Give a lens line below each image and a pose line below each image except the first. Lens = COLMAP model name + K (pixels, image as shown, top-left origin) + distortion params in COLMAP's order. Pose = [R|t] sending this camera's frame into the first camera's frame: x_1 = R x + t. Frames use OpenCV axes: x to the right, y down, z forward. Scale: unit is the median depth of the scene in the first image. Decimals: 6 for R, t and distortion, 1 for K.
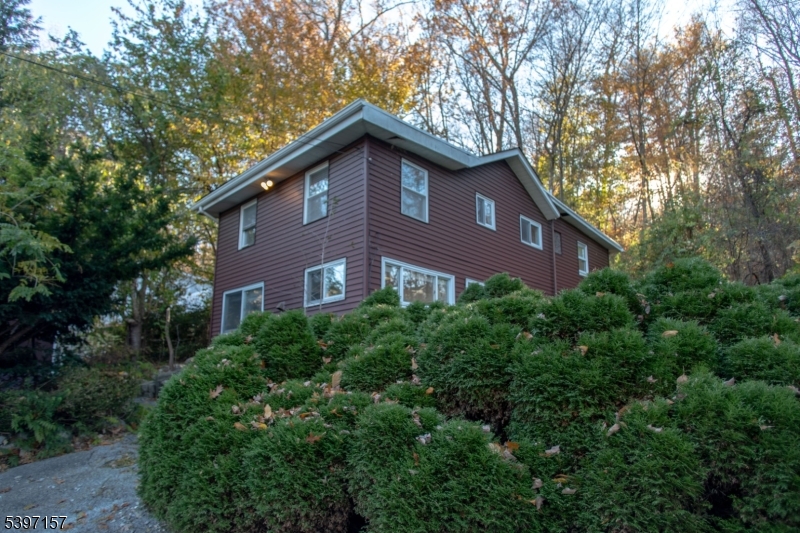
lens RADIAL K [[439.5, 0, 392.0], [0, 439.5, 291.8], [0, 0, 1]] dist [0.050155, -0.015414]
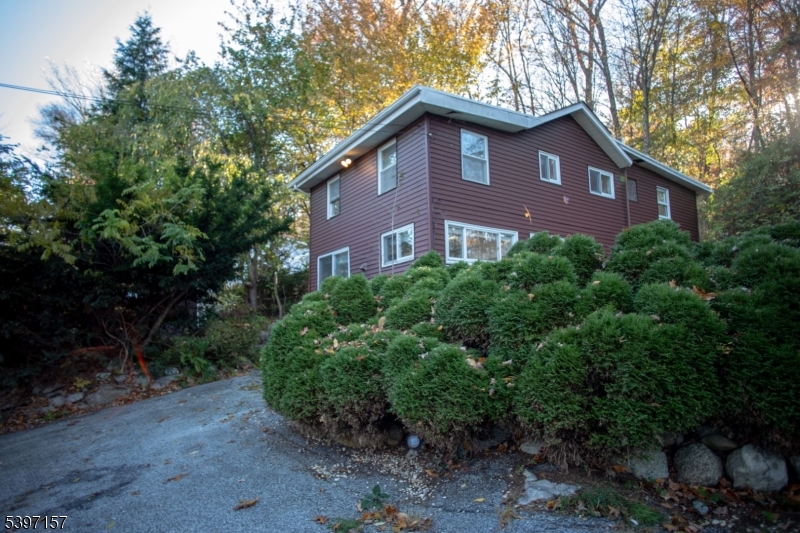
lens RADIAL K [[449.5, 0, 411.5], [0, 449.5, 270.1], [0, 0, 1]] dist [-0.002731, -0.000480]
pose [[0.983274, -0.042330, -0.177146, 0.095248], [0.052574, 0.997181, 0.053538, -0.018351], [0.174380, -0.061956, 0.982727, -0.168080]]
